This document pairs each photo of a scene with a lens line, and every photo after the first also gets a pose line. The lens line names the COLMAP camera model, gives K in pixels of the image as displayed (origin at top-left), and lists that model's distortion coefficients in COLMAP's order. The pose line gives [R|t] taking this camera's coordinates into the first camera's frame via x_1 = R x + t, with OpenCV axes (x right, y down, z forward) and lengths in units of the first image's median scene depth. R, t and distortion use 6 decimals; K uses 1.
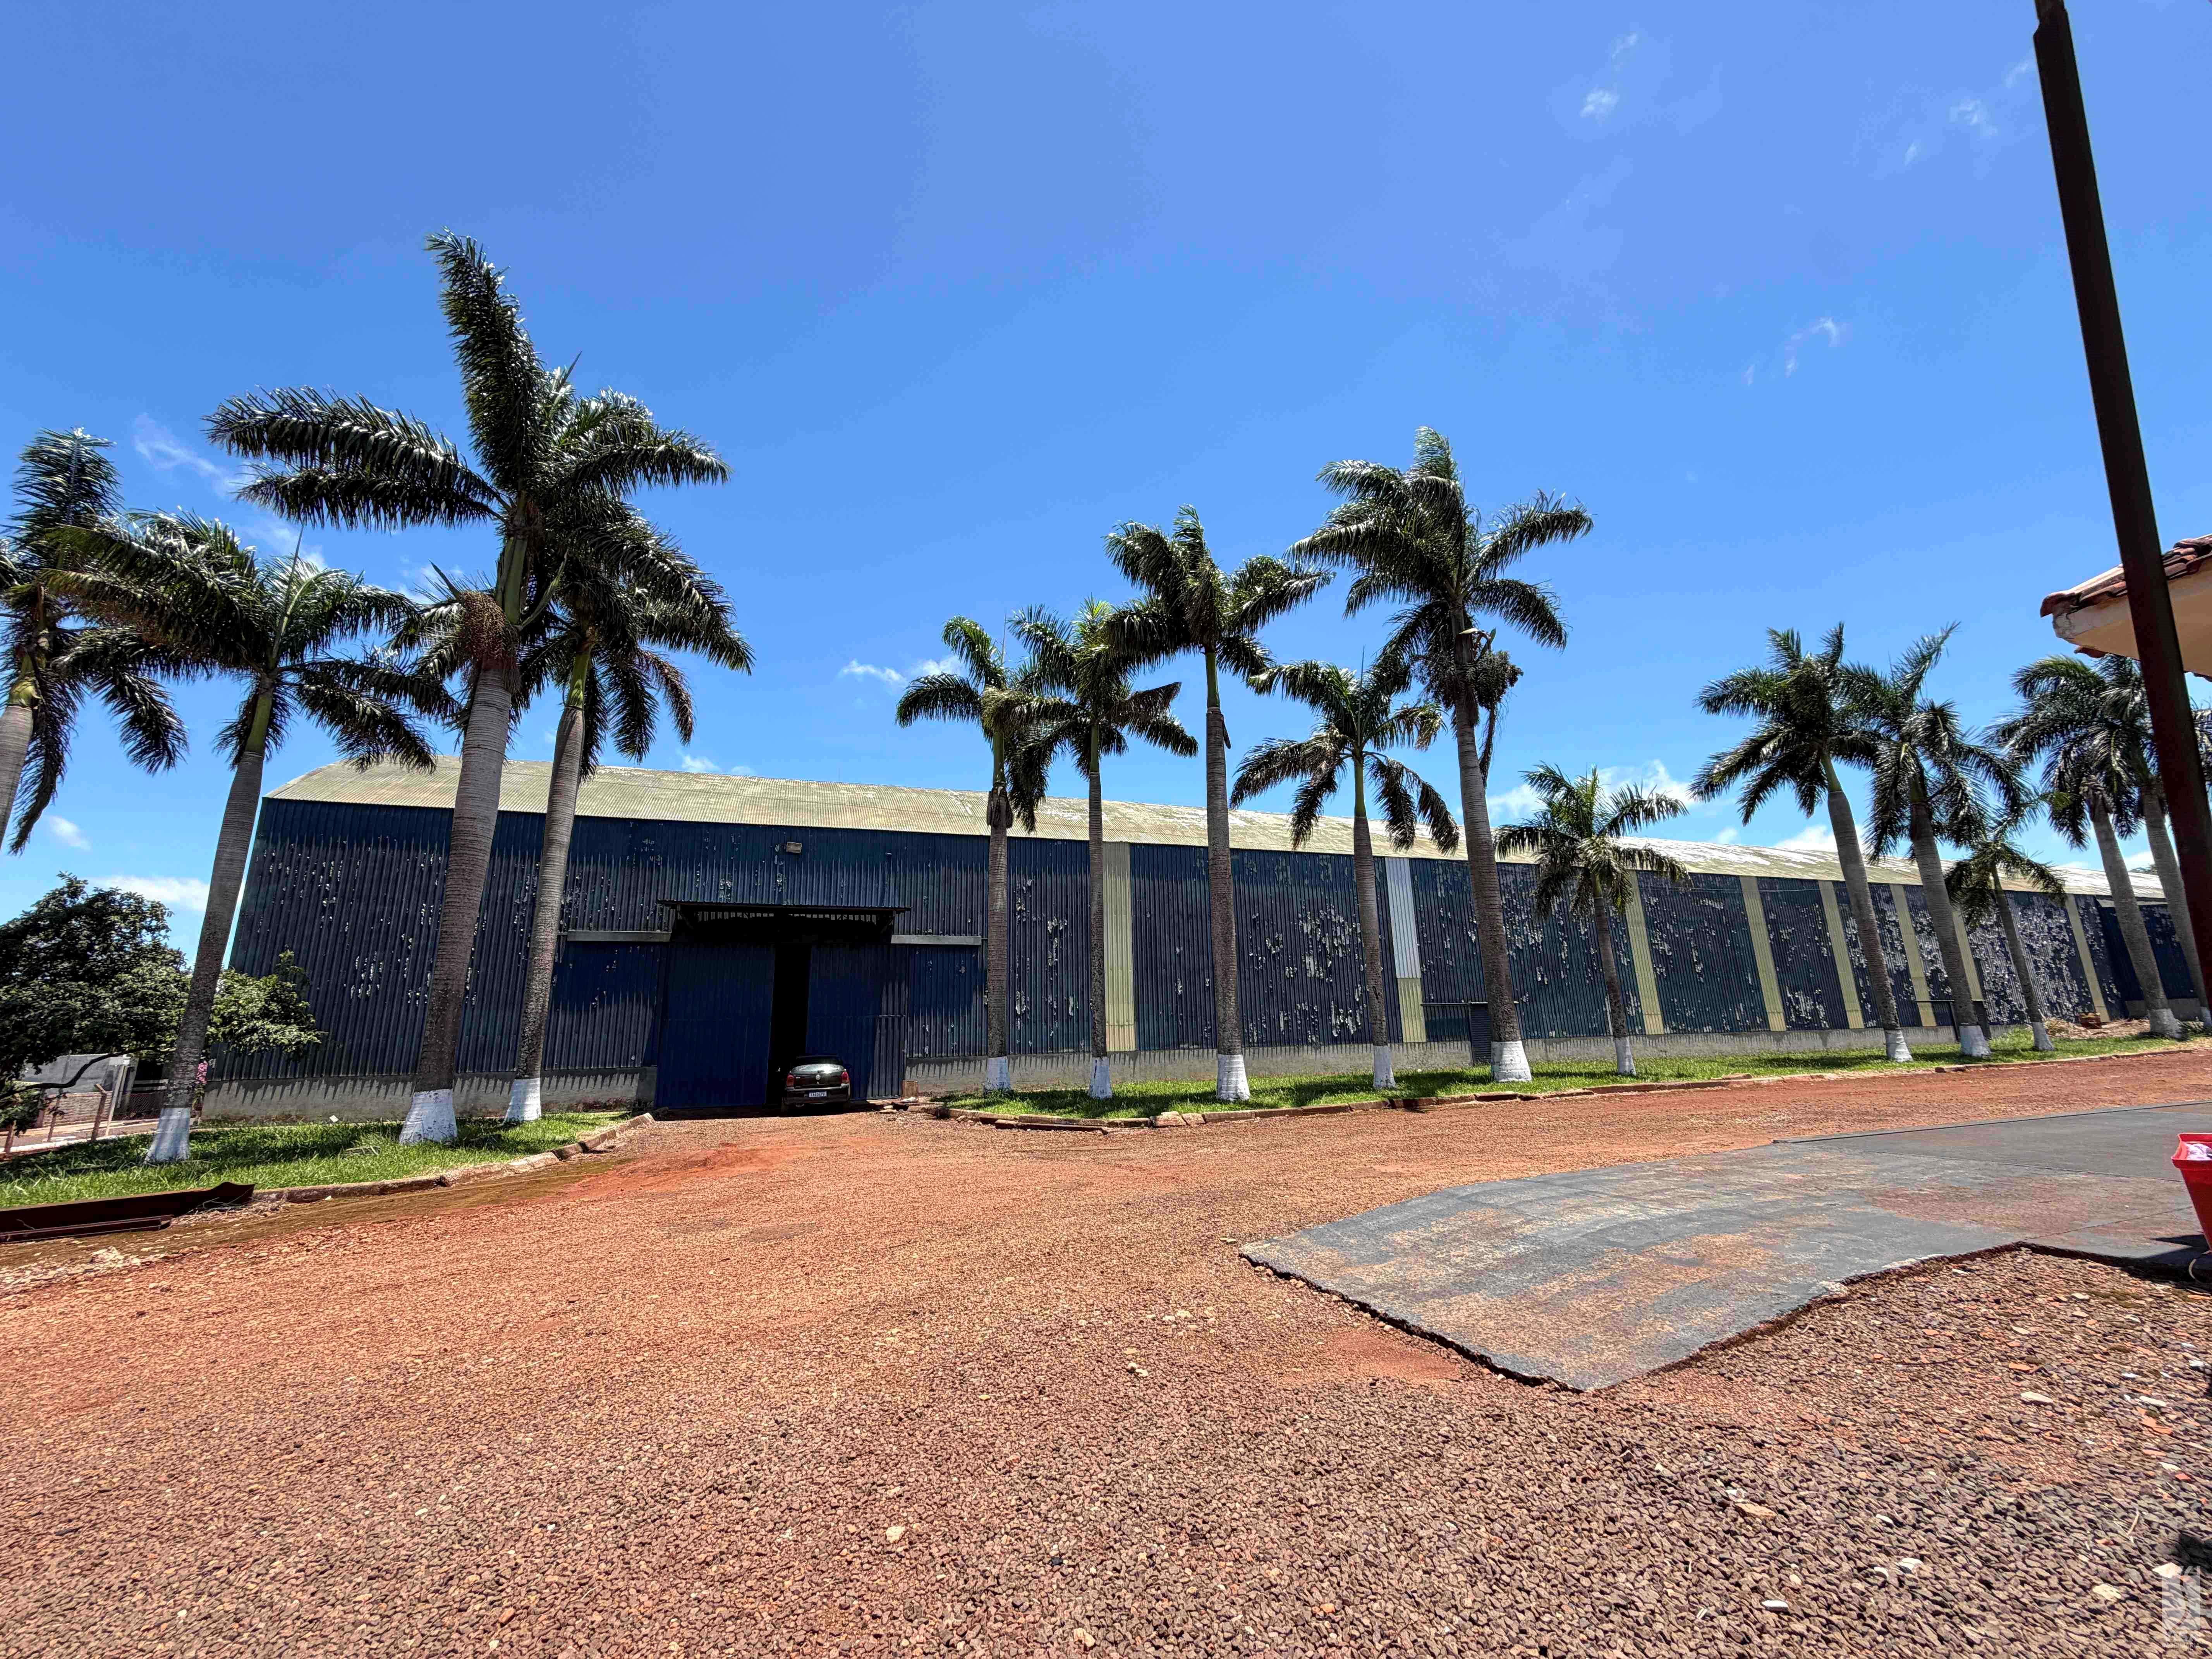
lens RADIAL K [[891.0, 0, 1106.0], [0, 891.0, 829.5], [0, 0, 1]] dist [0.001586, 0.000324]
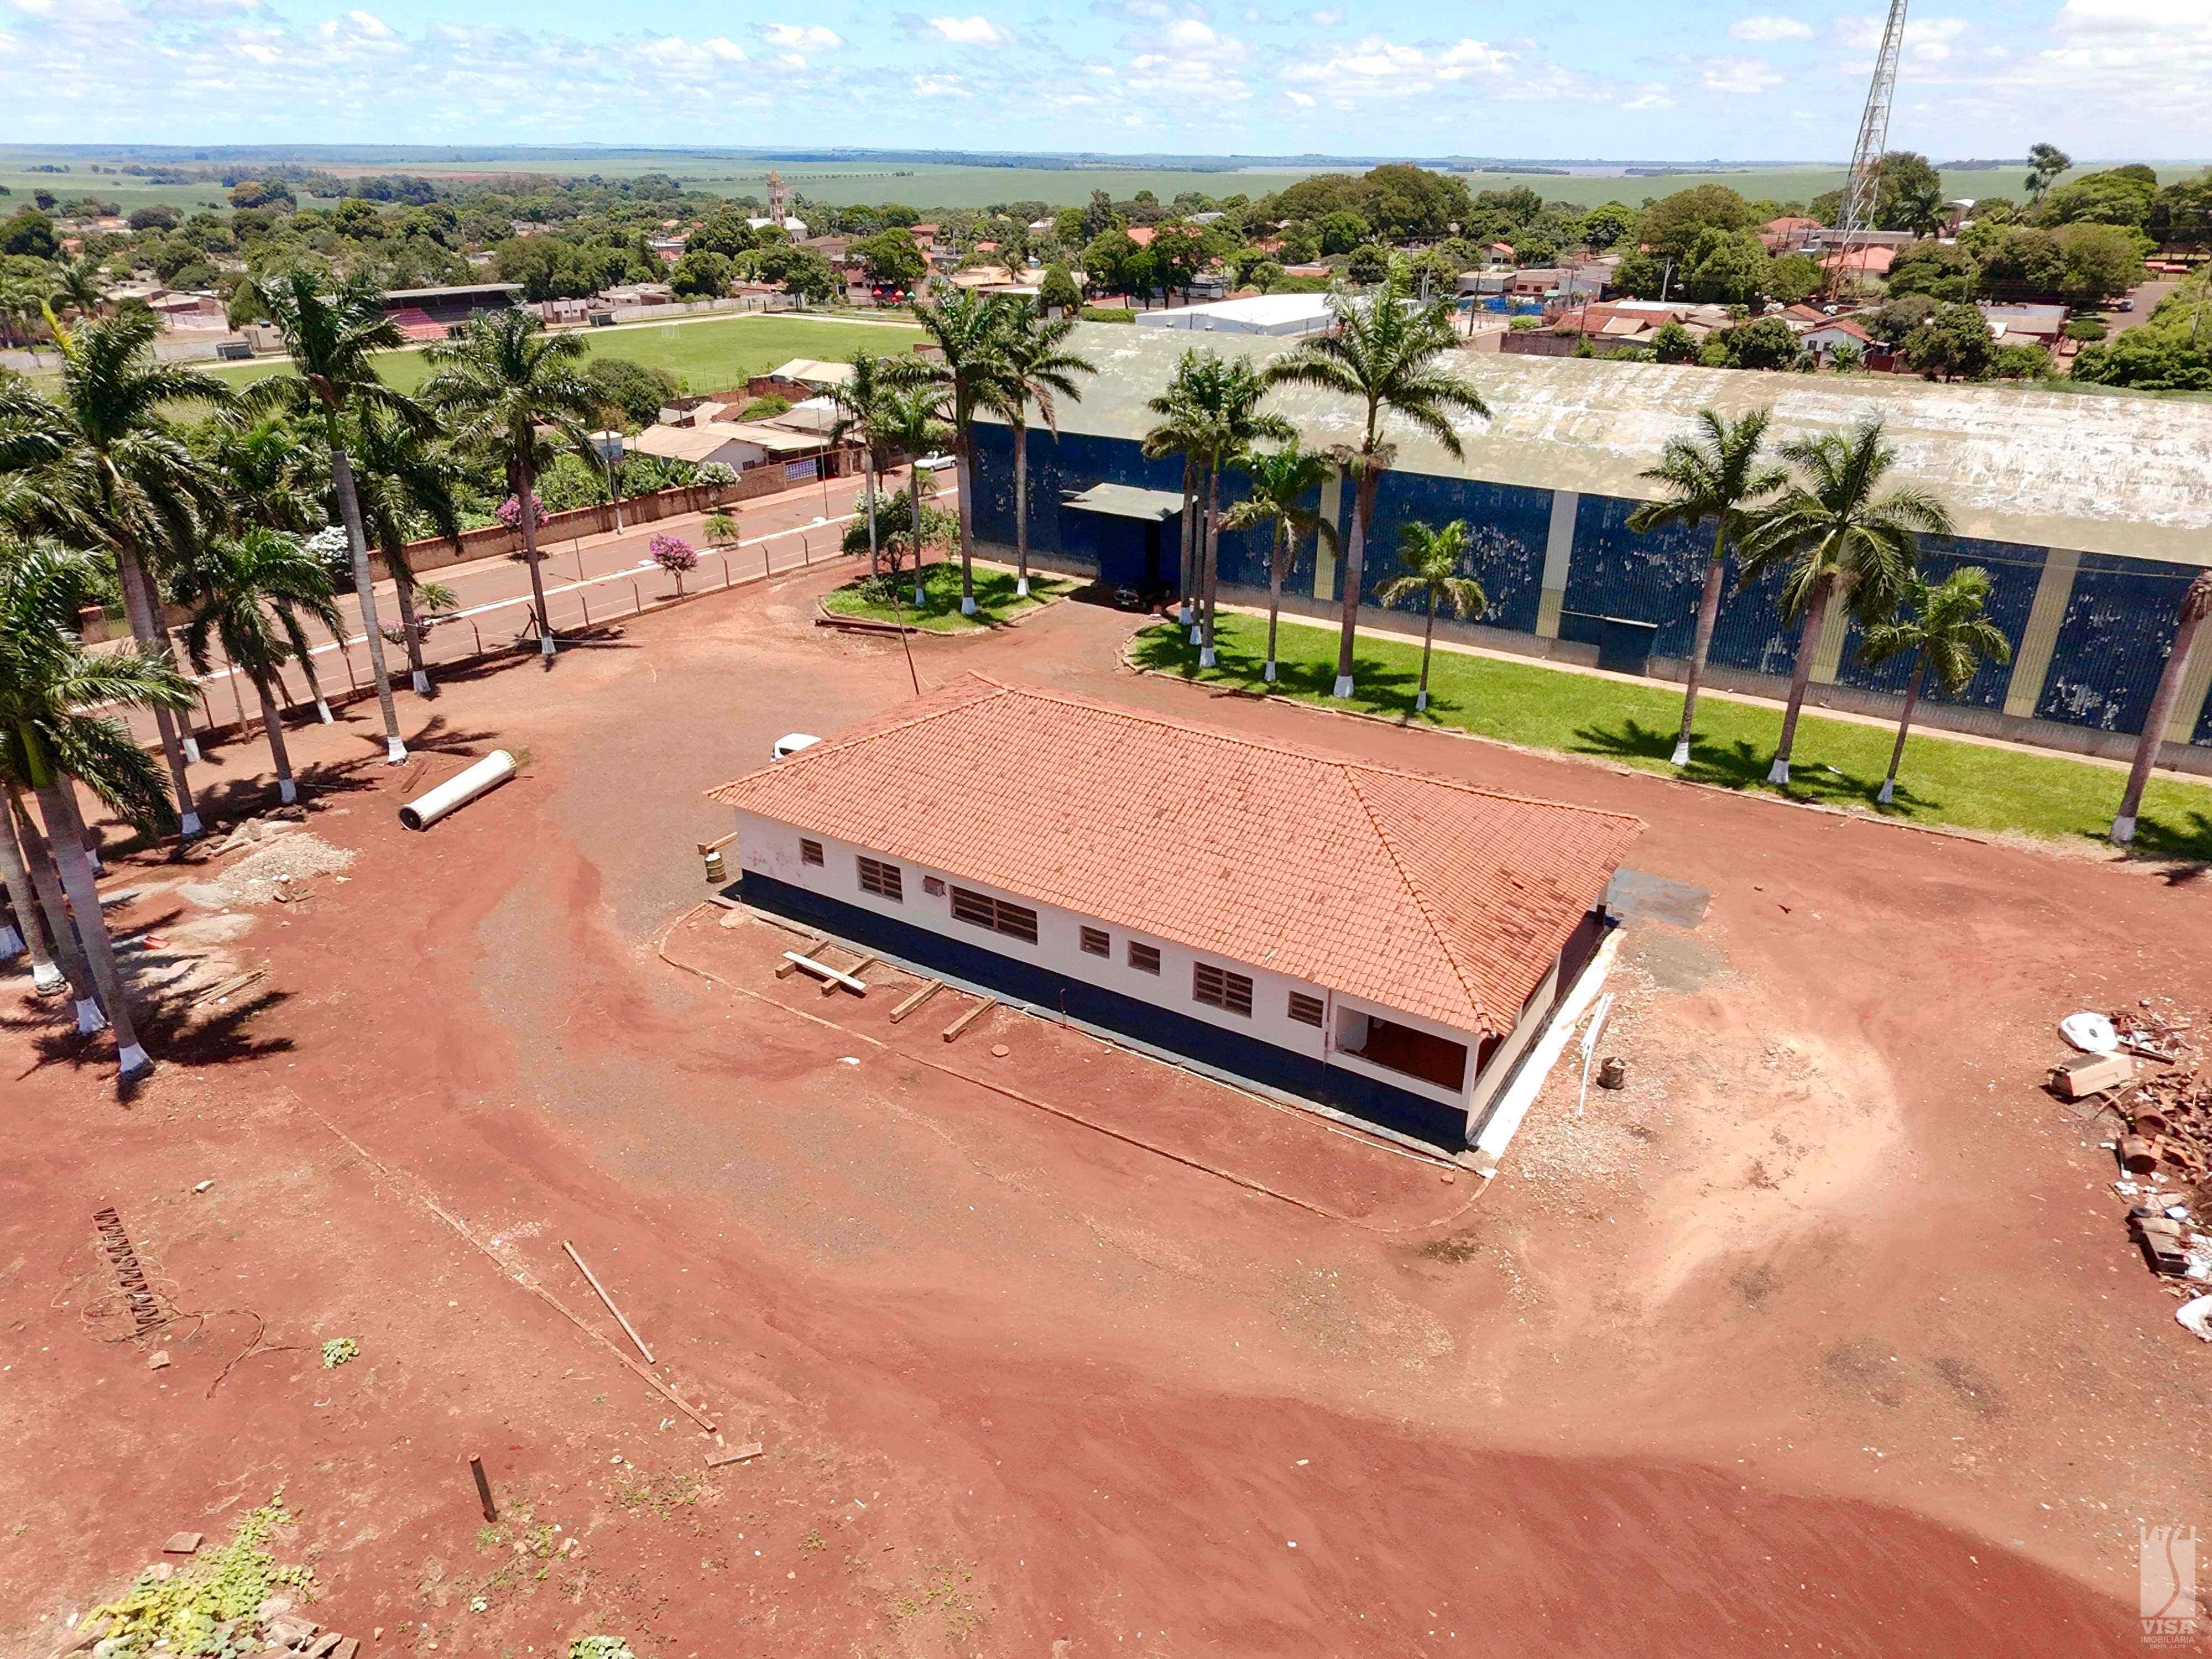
lens RADIAL K [[1417.3, 0, 1118.5], [0, 1417.3, 835.4], [0, 0, 1]] dist [0.003025, 0.004575]
pose [[0.610736, 0.369100, -0.700547, 1.200814], [0.163320, 0.806974, 0.567556, -0.632282], [0.774808, -0.461040, 0.432567, -0.400888]]
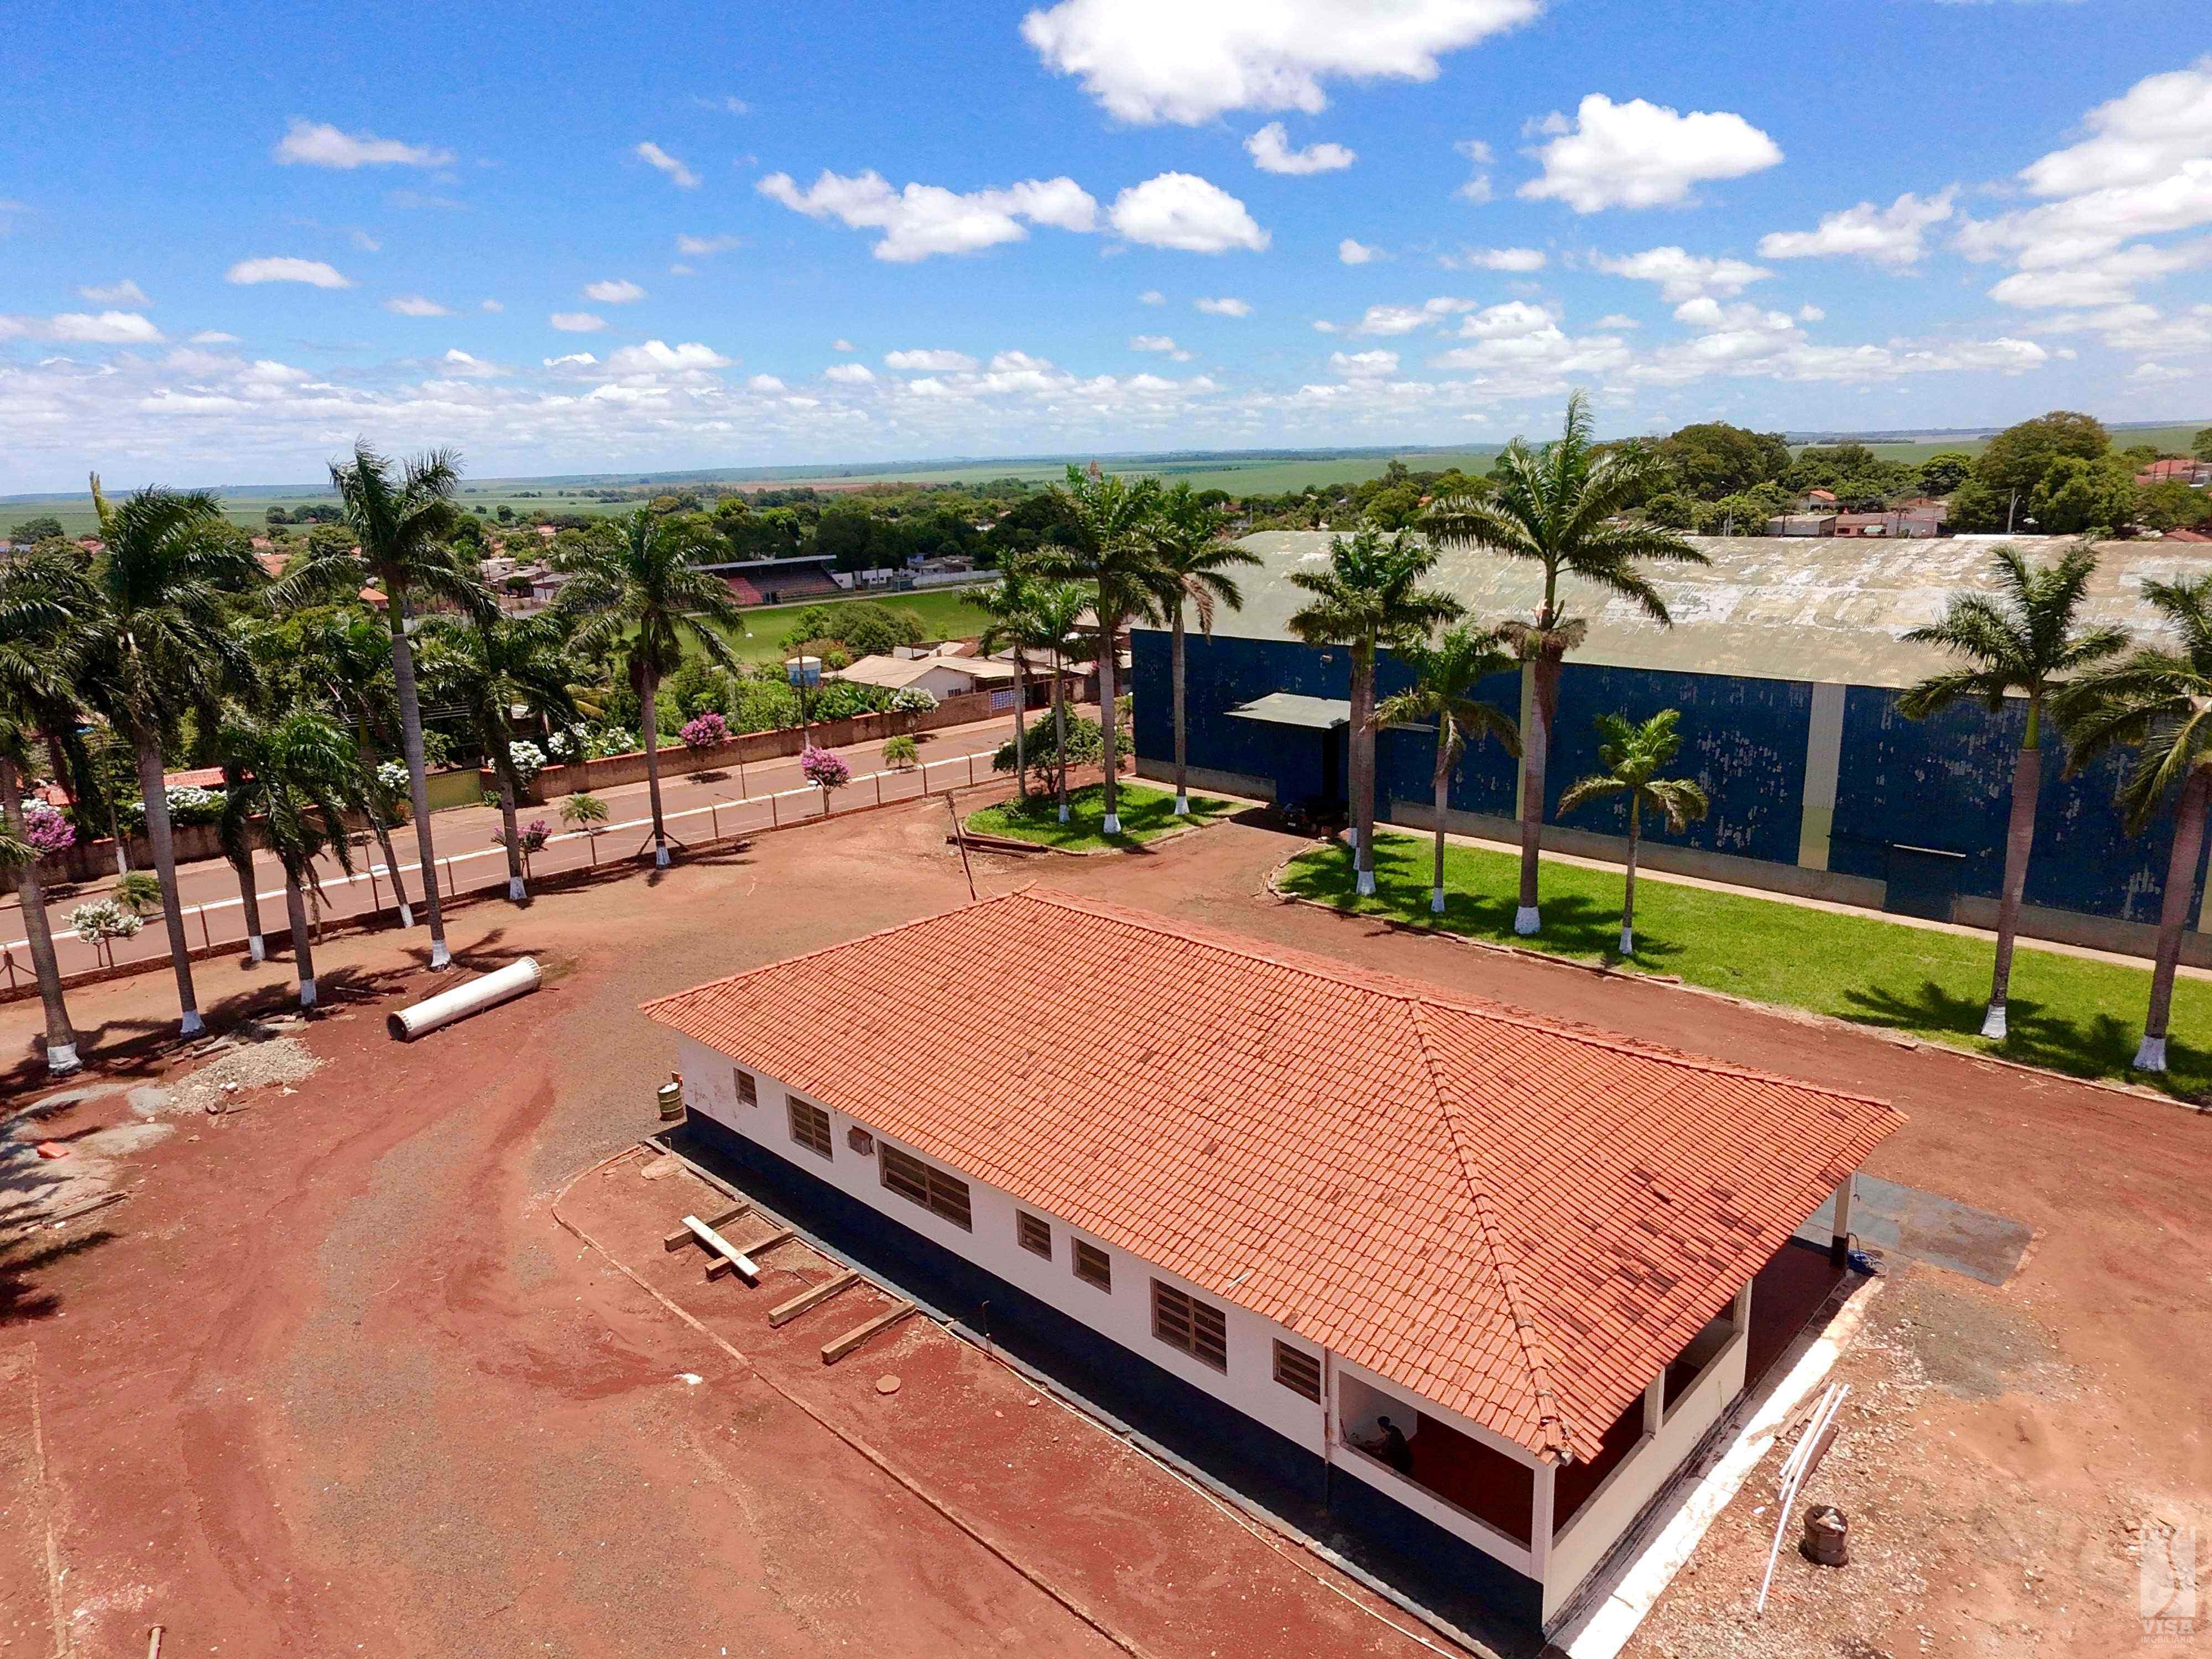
lens RADIAL K [[1422.5, 0, 1113.9], [0, 1422.5, 836.4], [0, 0, 1]] dist [0.001151, -0.000574]
pose [[0.426270, 0.243732, -0.871142, 1.107374], [0.233506, 0.900733, 0.366271, -0.447235], [0.873939, -0.359547, 0.327043, -0.158090]]
